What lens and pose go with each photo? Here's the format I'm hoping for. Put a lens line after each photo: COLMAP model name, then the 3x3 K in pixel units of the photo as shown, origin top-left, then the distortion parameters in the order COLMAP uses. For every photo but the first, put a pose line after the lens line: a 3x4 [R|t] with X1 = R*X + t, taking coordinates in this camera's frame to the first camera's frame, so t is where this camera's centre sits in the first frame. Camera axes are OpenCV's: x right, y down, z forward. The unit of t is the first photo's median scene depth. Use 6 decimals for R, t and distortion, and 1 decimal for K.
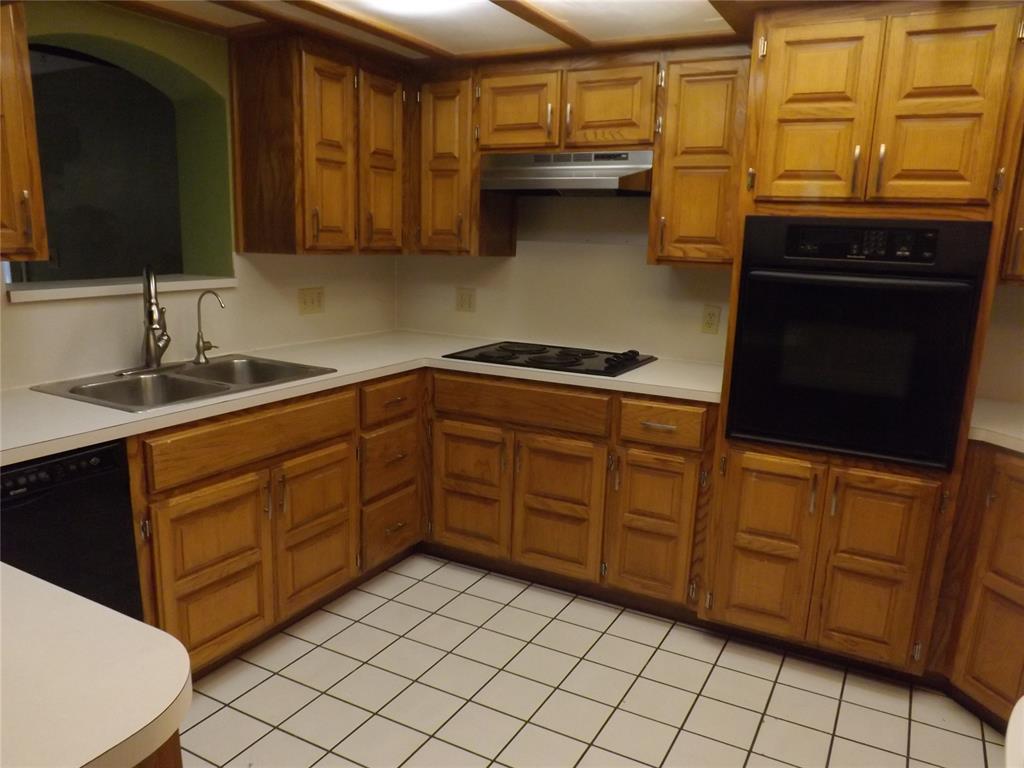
lens RADIAL K [[762.8, 0, 512.0], [0, 762.8, 384.0], [0, 0, 1]] dist [-0.038767, 0.000230]
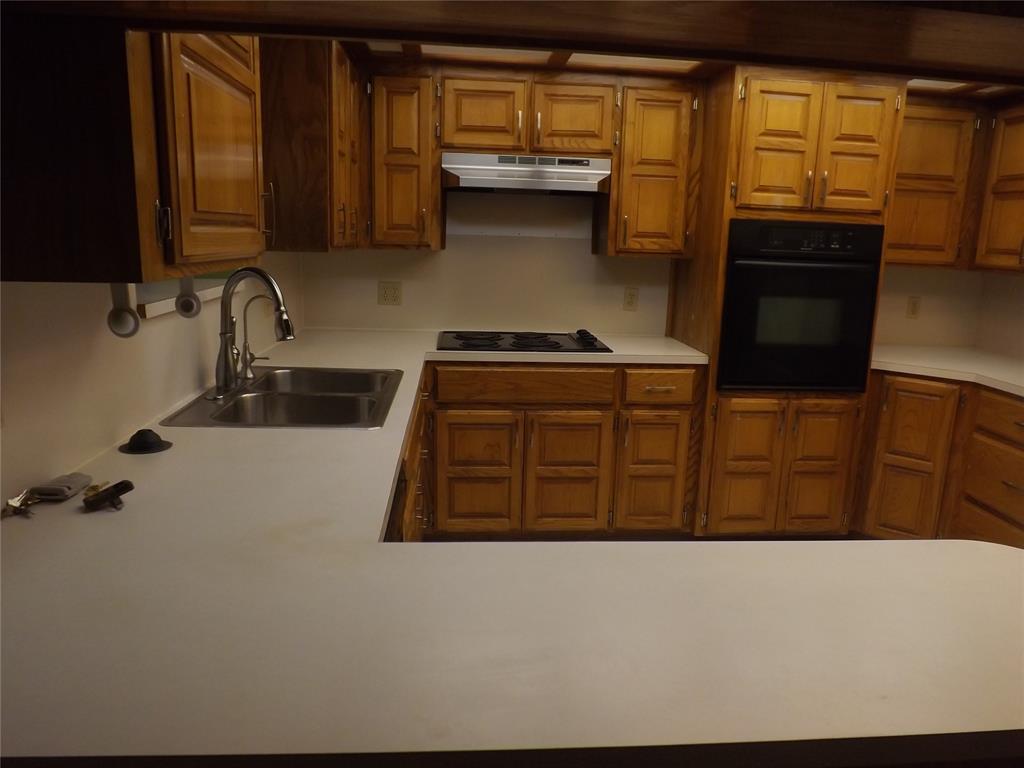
lens RADIAL K [[783.2, 0, 512.0], [0, 783.2, 384.0], [0, 0, 1]] dist [-0.058112, -0.000906]
pose [[0.827682, -0.111021, 0.550107, -0.665411], [0.100535, 0.993712, 0.049286, -0.035602], [-0.552120, 0.014511, 0.833639, 0.080037]]
